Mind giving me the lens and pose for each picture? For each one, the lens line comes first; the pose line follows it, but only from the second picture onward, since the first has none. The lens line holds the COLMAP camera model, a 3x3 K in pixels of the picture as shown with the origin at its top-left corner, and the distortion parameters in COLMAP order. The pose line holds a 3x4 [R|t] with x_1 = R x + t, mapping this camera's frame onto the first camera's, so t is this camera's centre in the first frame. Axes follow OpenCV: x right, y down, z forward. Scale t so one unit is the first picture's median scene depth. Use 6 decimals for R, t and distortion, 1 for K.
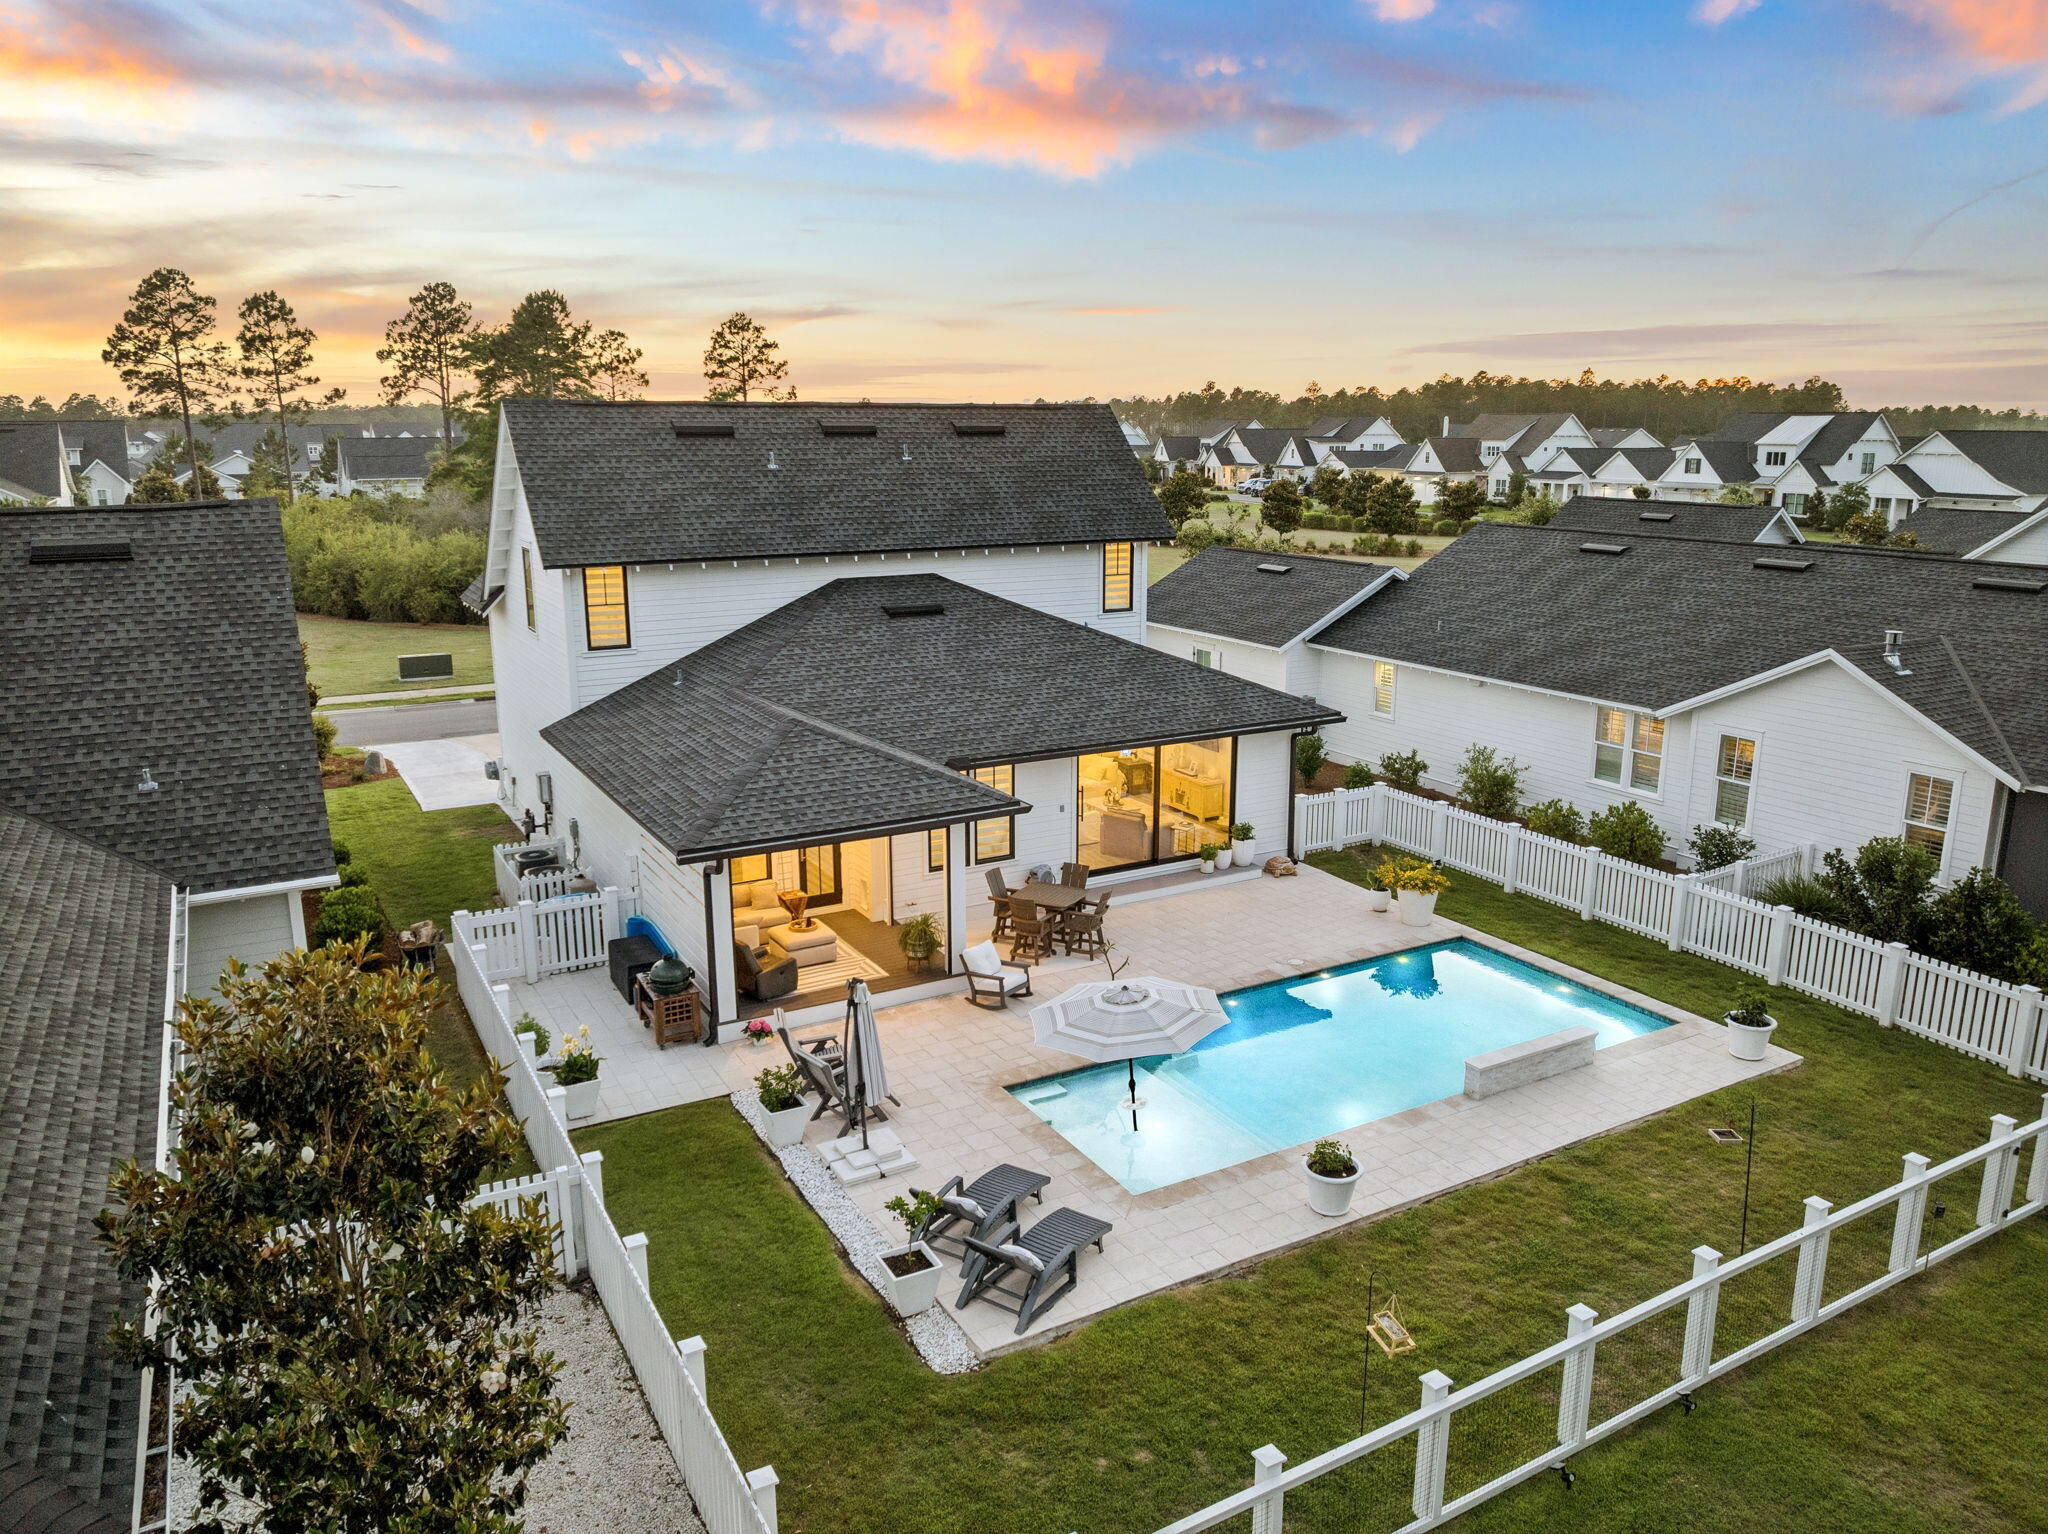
lens RADIAL K [[1431.2, 0, 1024.0], [0, 1431.2, 767.0], [0, 0, 1]] dist [-0.029658, -0.004283]
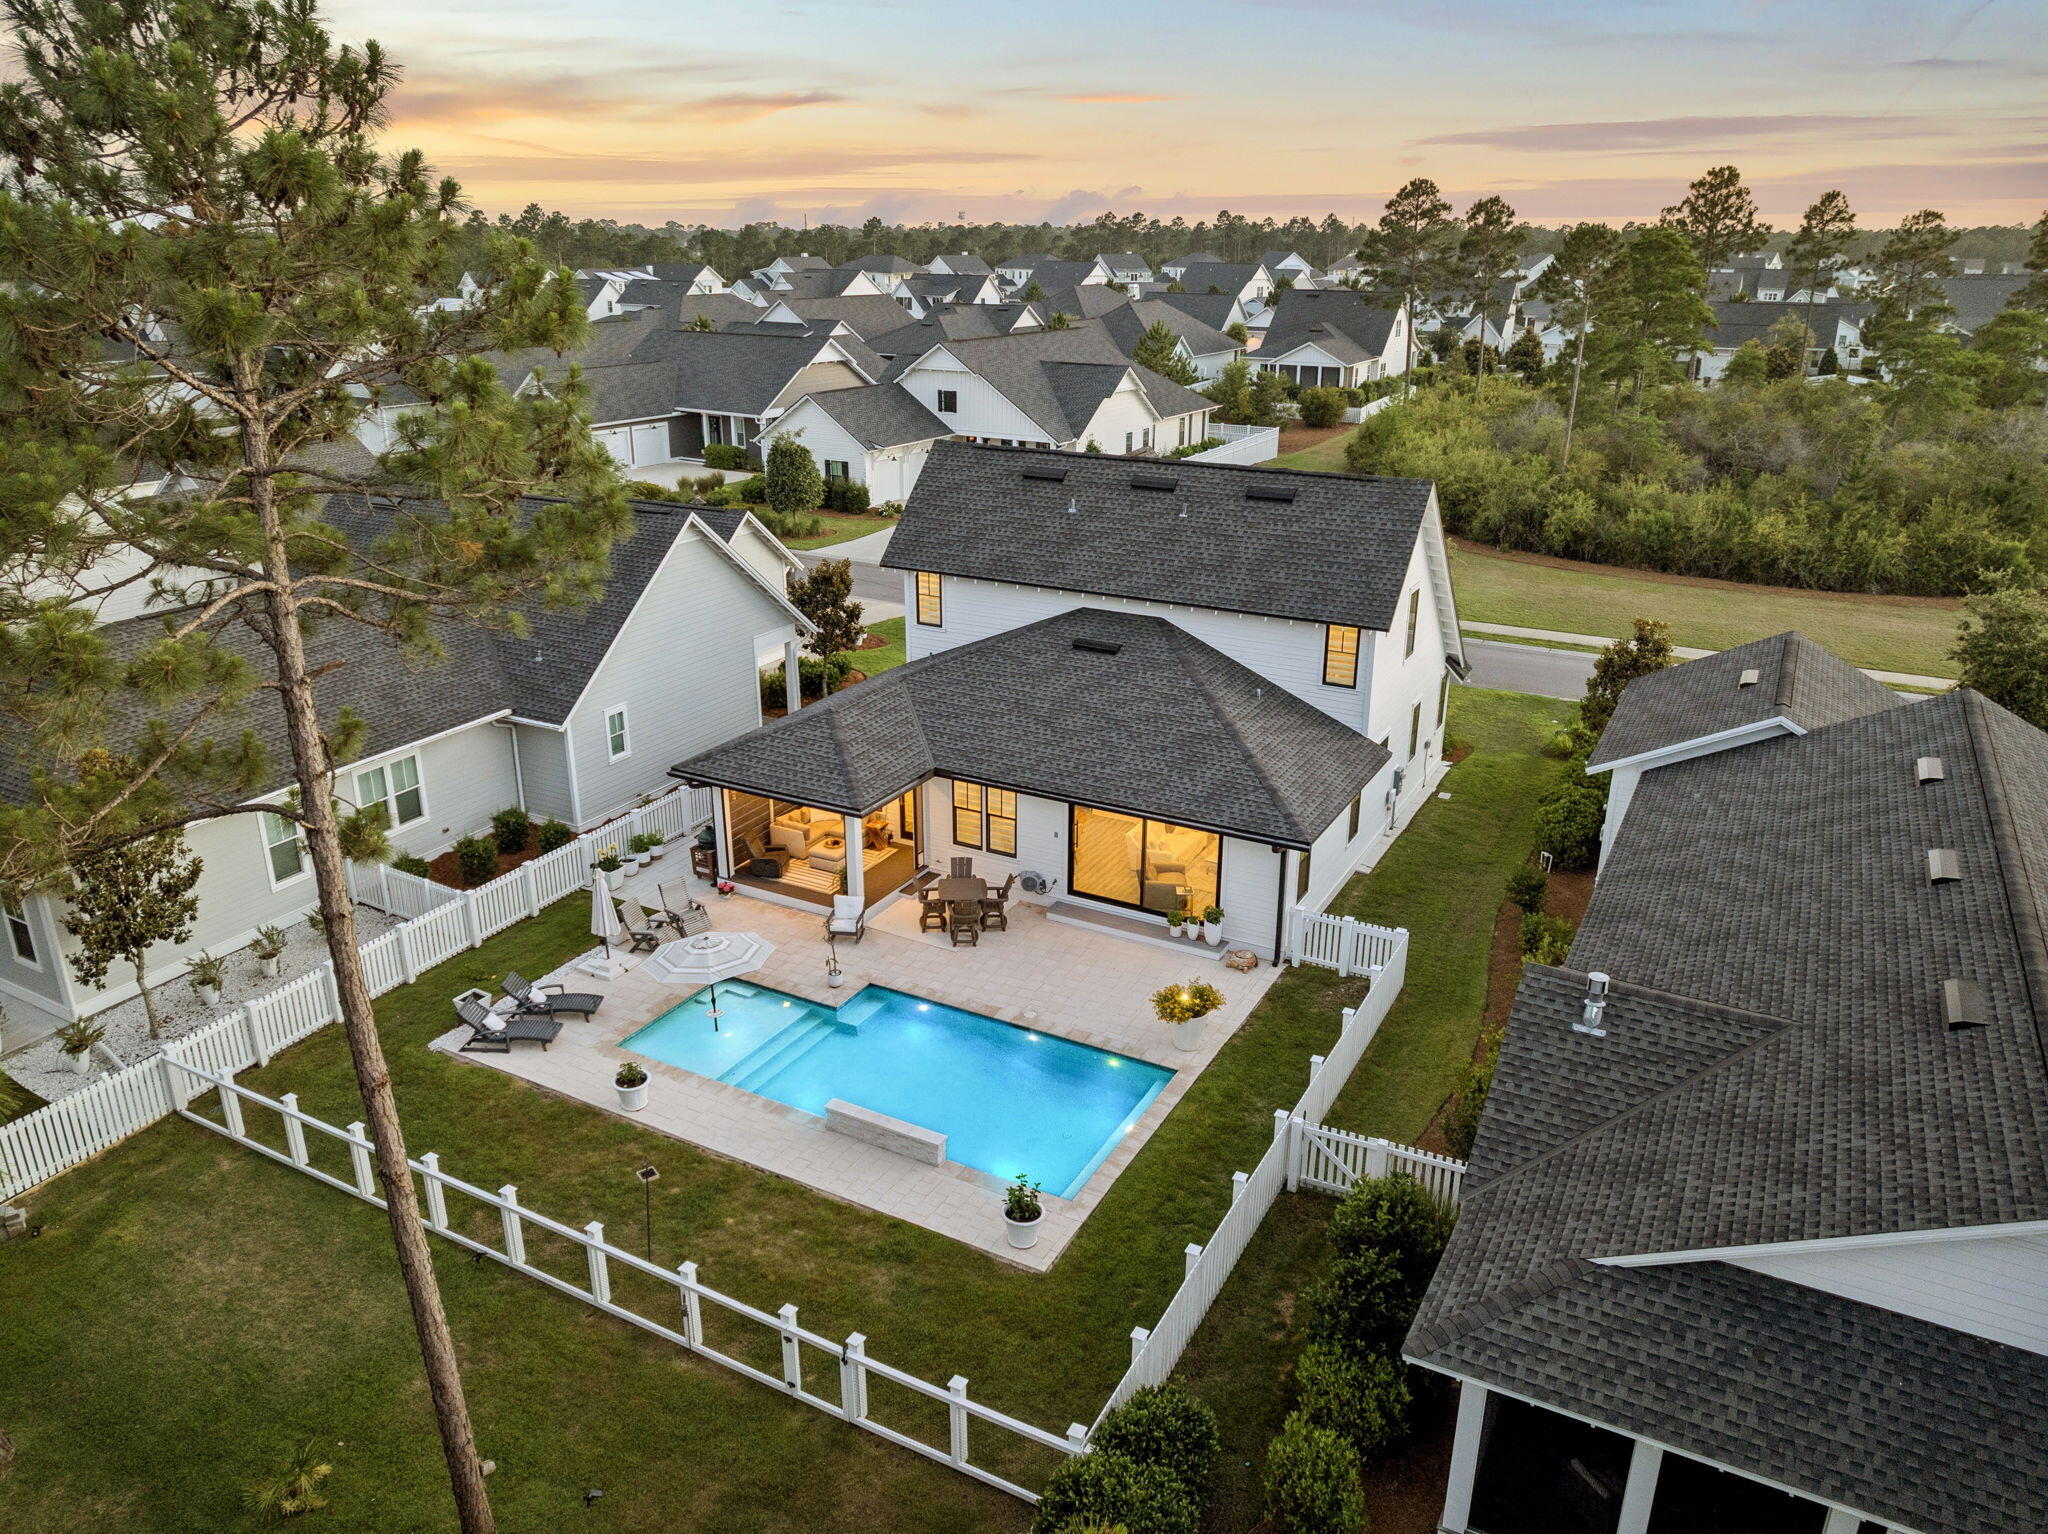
lens RADIAL K [[1431.2, 0, 1024.0], [0, 1431.2, 767.0], [0, 0, 1]] dist [-0.029658, -0.004283]
pose [[0.528545, 0.298926, -0.794533, 0.920149], [-0.198037, 0.953545, 0.227011, -0.284846], [0.825482, 0.037361, 0.563190, 0.264025]]
